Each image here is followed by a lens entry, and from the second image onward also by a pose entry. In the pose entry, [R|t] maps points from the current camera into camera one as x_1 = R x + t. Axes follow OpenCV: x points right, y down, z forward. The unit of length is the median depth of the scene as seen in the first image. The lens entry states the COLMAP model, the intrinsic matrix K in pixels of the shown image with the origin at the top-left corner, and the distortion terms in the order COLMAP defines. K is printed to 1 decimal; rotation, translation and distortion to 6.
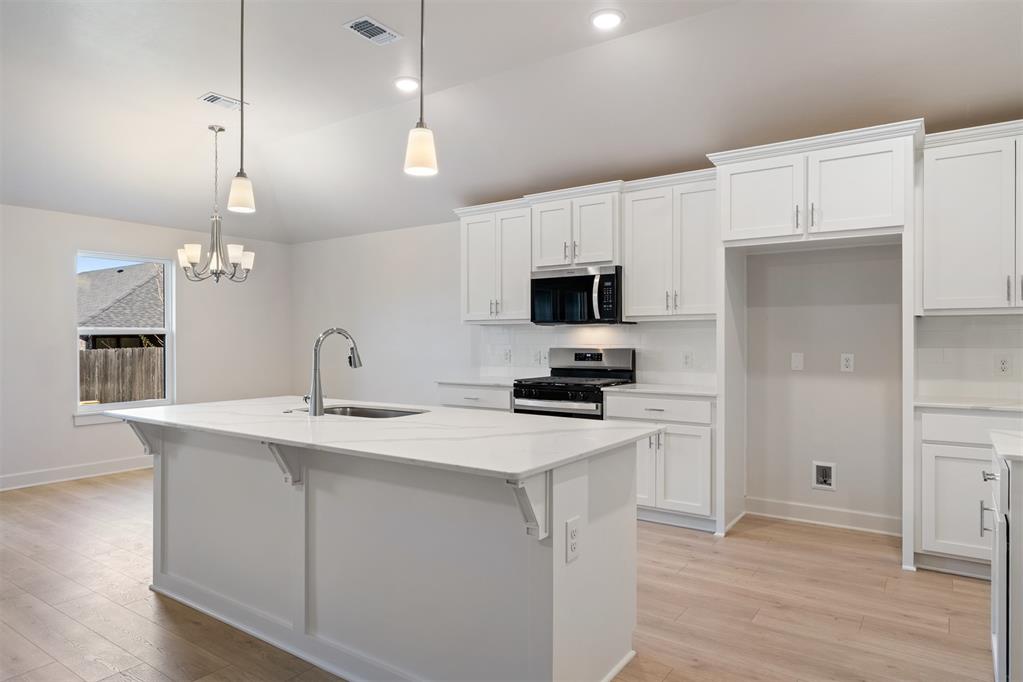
lens RADIAL K [[629.4, 0, 516.4], [0, 629.4, 337.4], [0, 0, 1]] dist [0.002683, 0.000897]
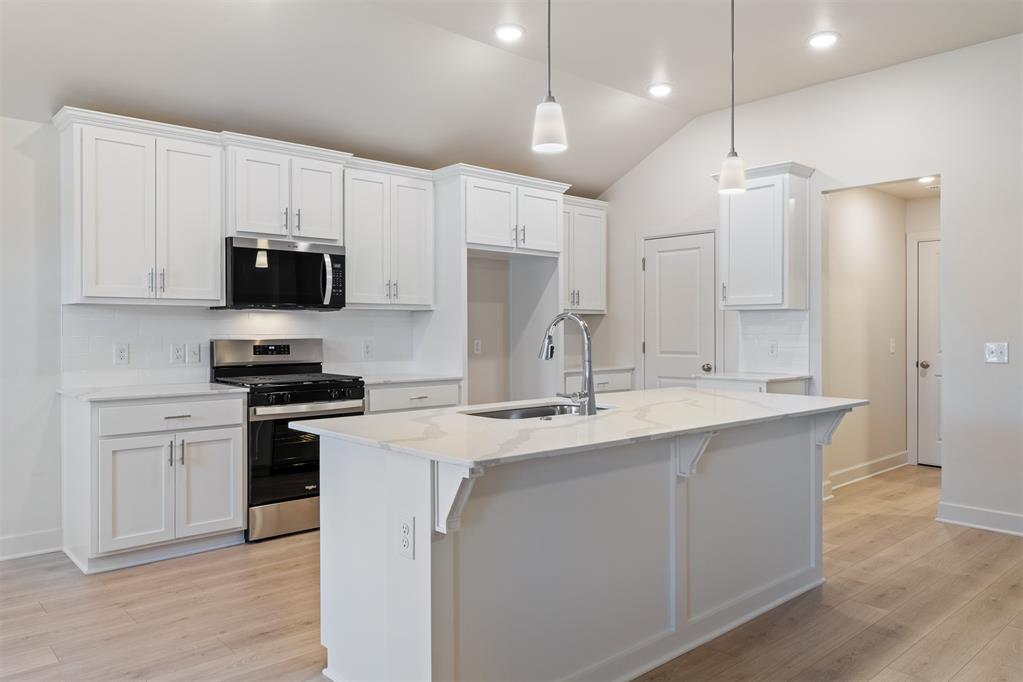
lens RADIAL K [[715.2, 0, 503.0], [0, 715.2, 335.7], [0, 0, 1]] dist [-0.005404, 0.002463]
pose [[0.242897, -0.007056, 0.970026, -0.773418], [-0.003520, 0.999961, 0.008155, 0.004505], [-0.970046, -0.005395, 0.242863, 0.525944]]
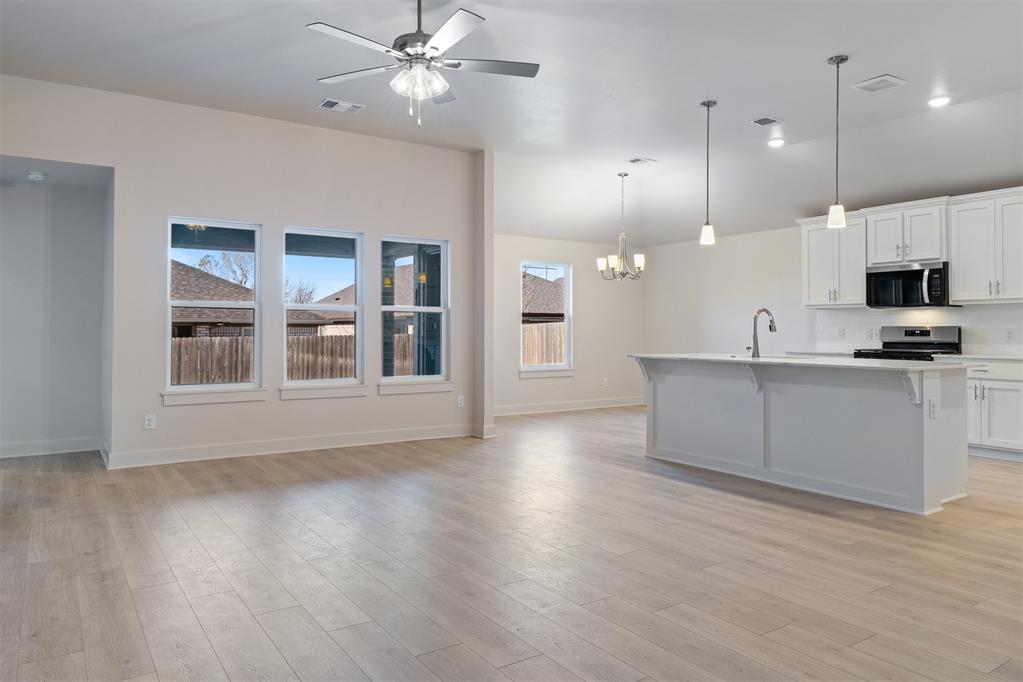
lens RADIAL K [[690.1, 0, 512.1], [0, 690.1, 315.0], [0, 0, 1]] dist [-0.002417, 0.004348]
pose [[0.929091, -0.002625, -0.369841, -0.140494], [-0.003947, 0.999848, -0.017011, 0.023362], [0.369830, 0.017264, 0.928939, -0.640369]]
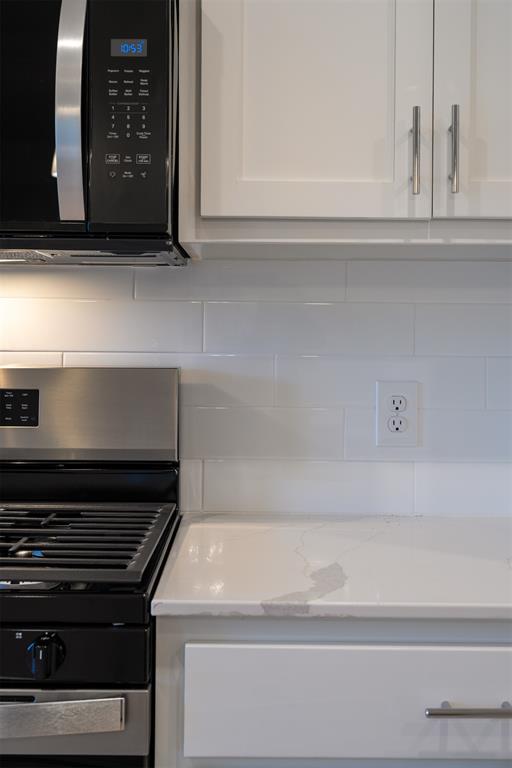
lens RADIAL K [[970.8, 0, 257.6], [0, 970.8, 348.8], [0, 0, 1]] dist [-0.010773, 0.000000]
pose [[0.824029, 0.004605, 0.566529, 0.005240], [-0.010516, 0.999919, 0.007168, 0.007756], [-0.566450, -0.011865, 0.824011, 0.720186]]
